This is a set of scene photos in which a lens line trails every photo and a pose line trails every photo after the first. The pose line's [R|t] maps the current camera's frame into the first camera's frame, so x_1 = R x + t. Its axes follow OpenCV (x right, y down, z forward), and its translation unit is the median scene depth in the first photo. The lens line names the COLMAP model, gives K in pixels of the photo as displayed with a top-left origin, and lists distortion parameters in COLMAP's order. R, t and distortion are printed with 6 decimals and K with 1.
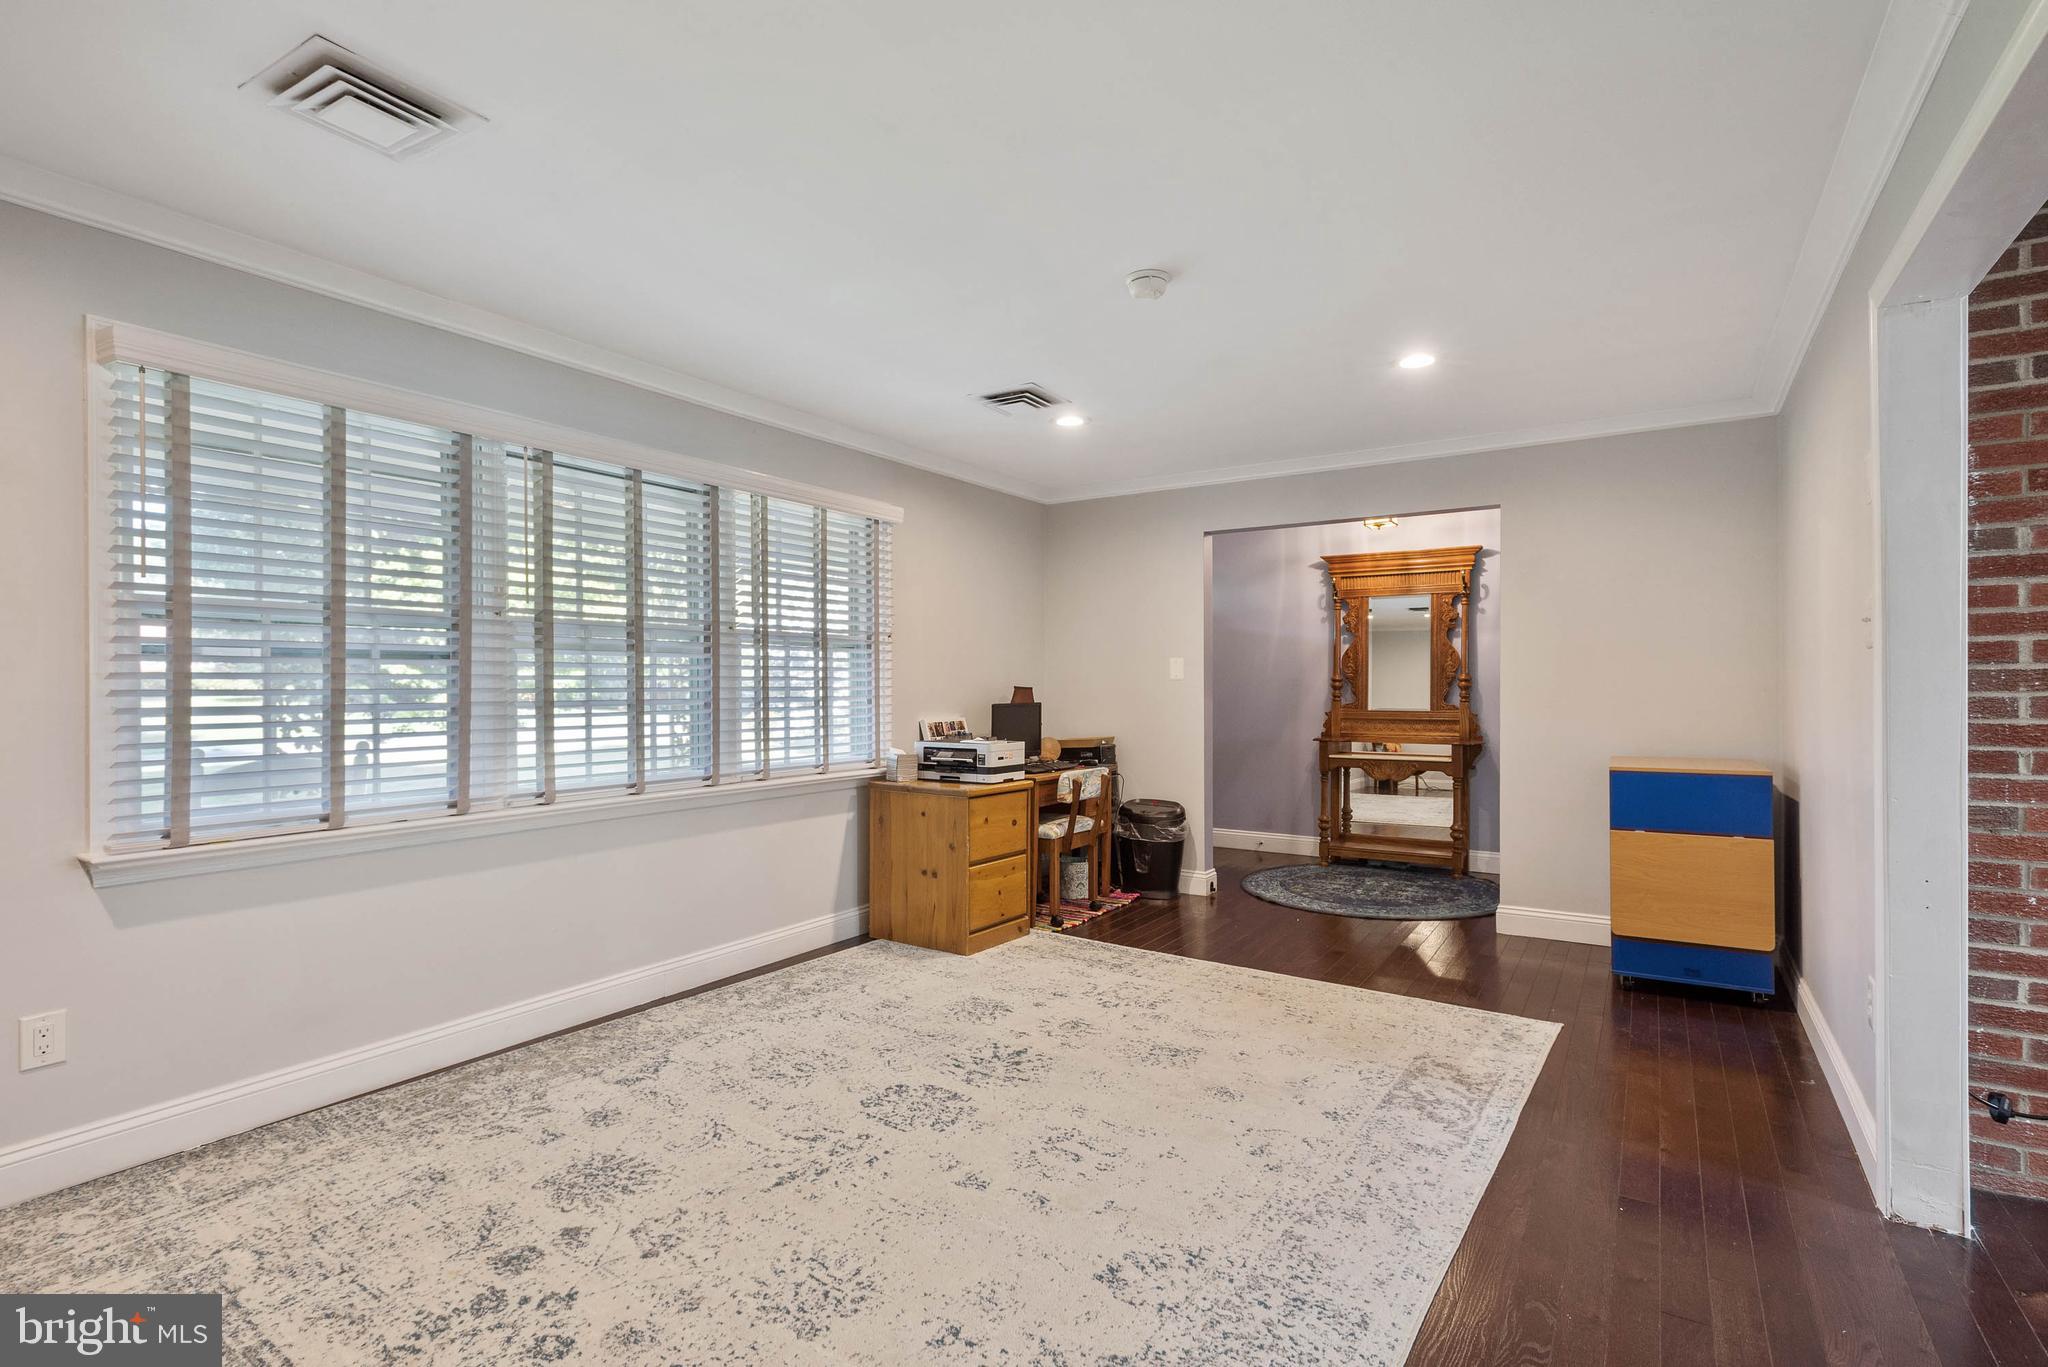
lens RADIAL K [[966.3, 0, 1027.6], [0, 966.3, 683.8], [0, 0, 1]] dist [0.005901, -0.001137]
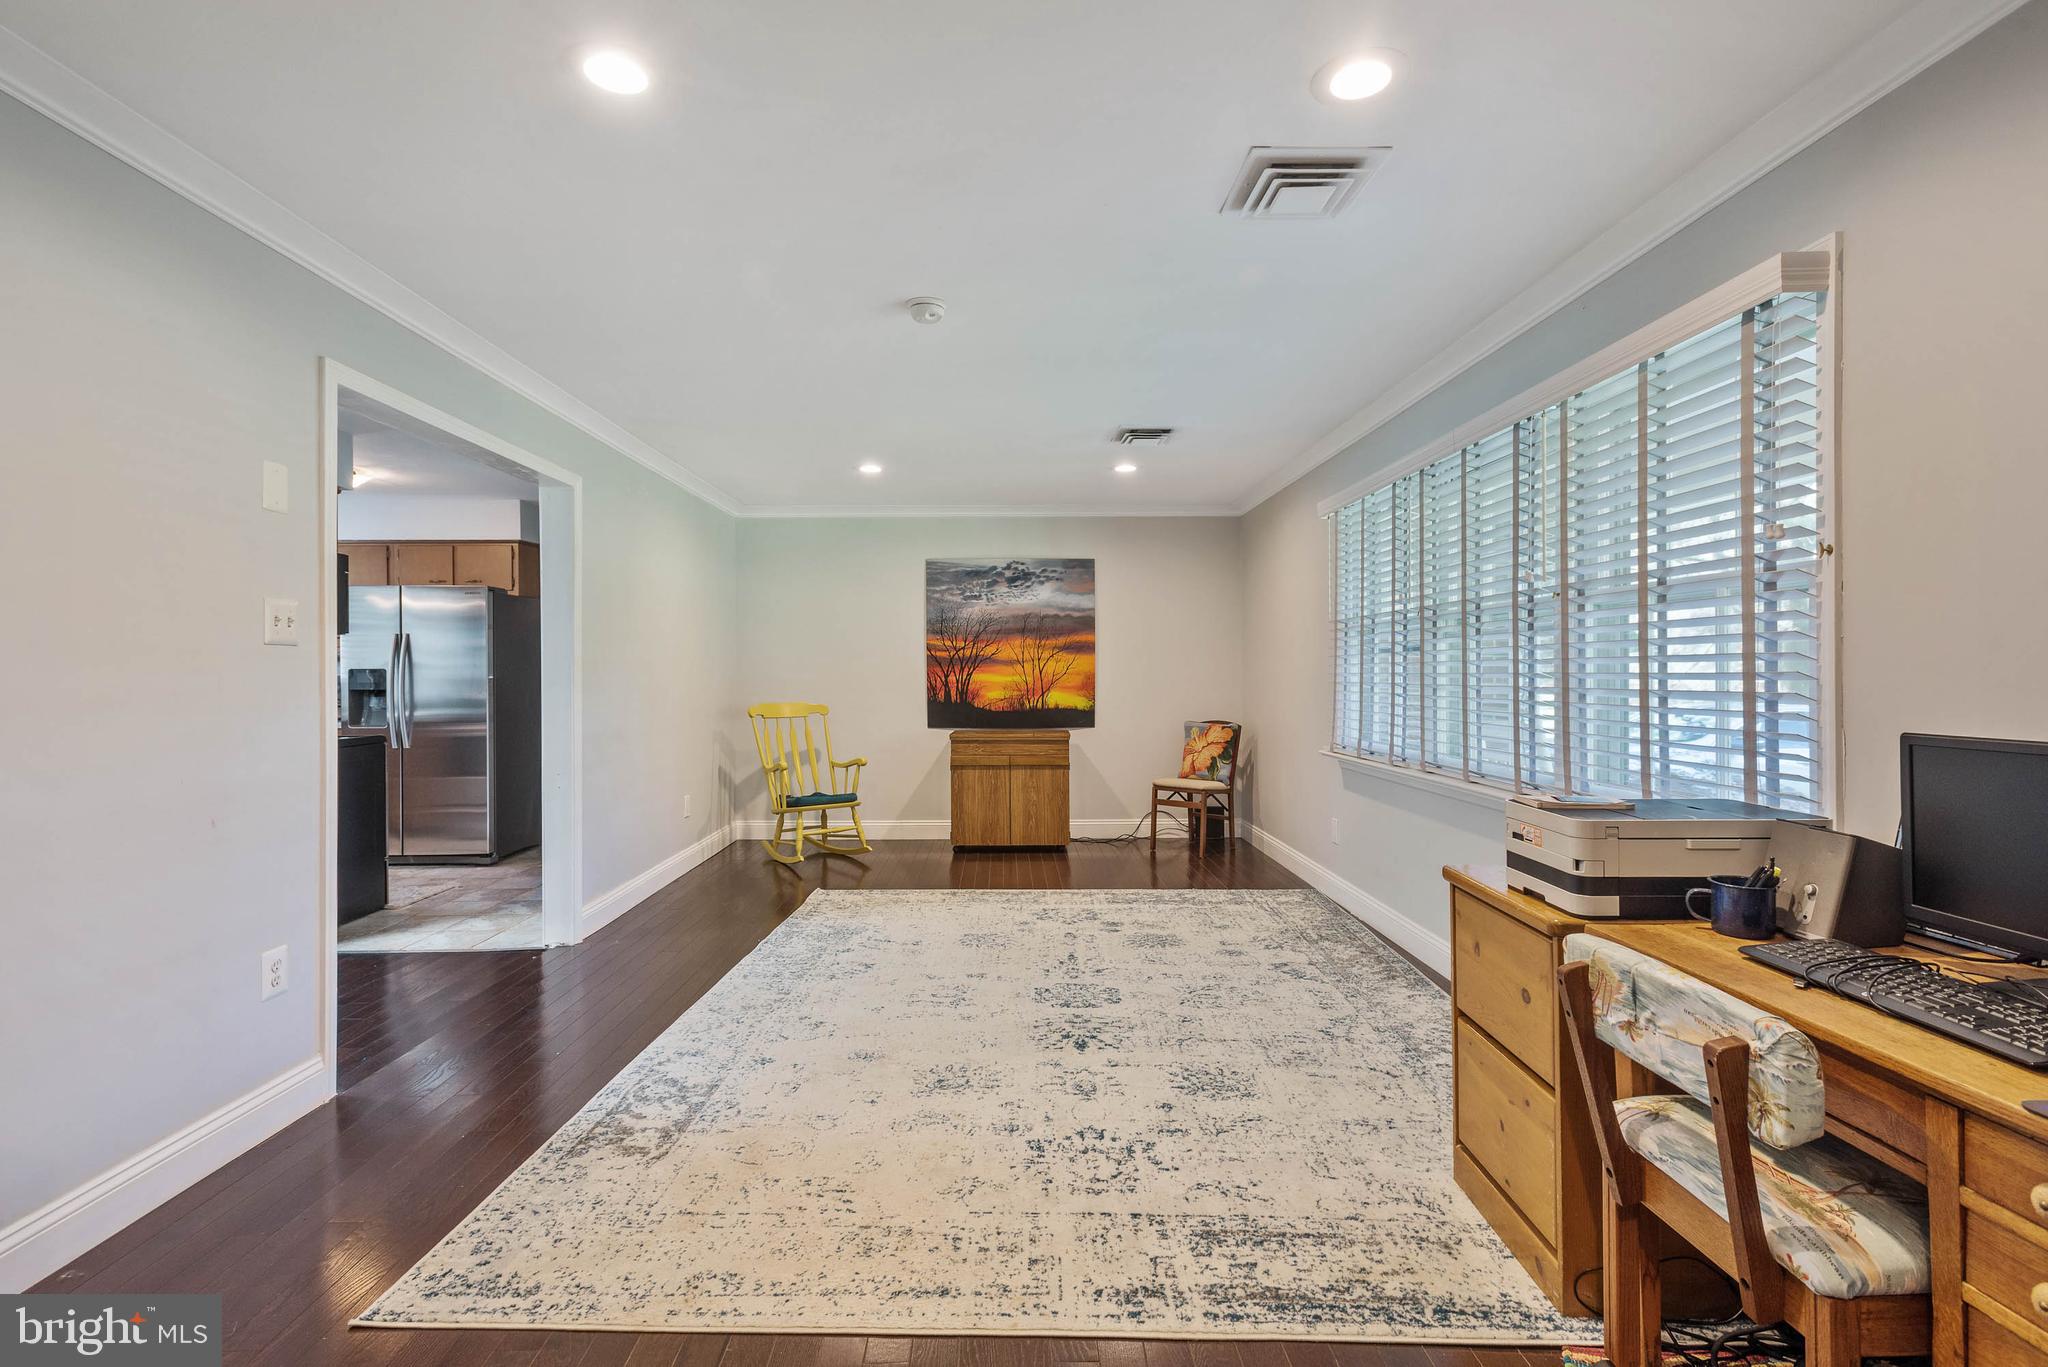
lens RADIAL K [[966.3, 0, 1020.8], [0, 966.3, 675.7], [0, 0, 1]] dist [0.005901, -0.001137]
pose [[-0.831209, 0.008894, -0.555889, 0.556698], [0.008671, 0.999958, 0.003033, 0.000816], [0.555892, -0.002299, -0.831251, 1.694644]]
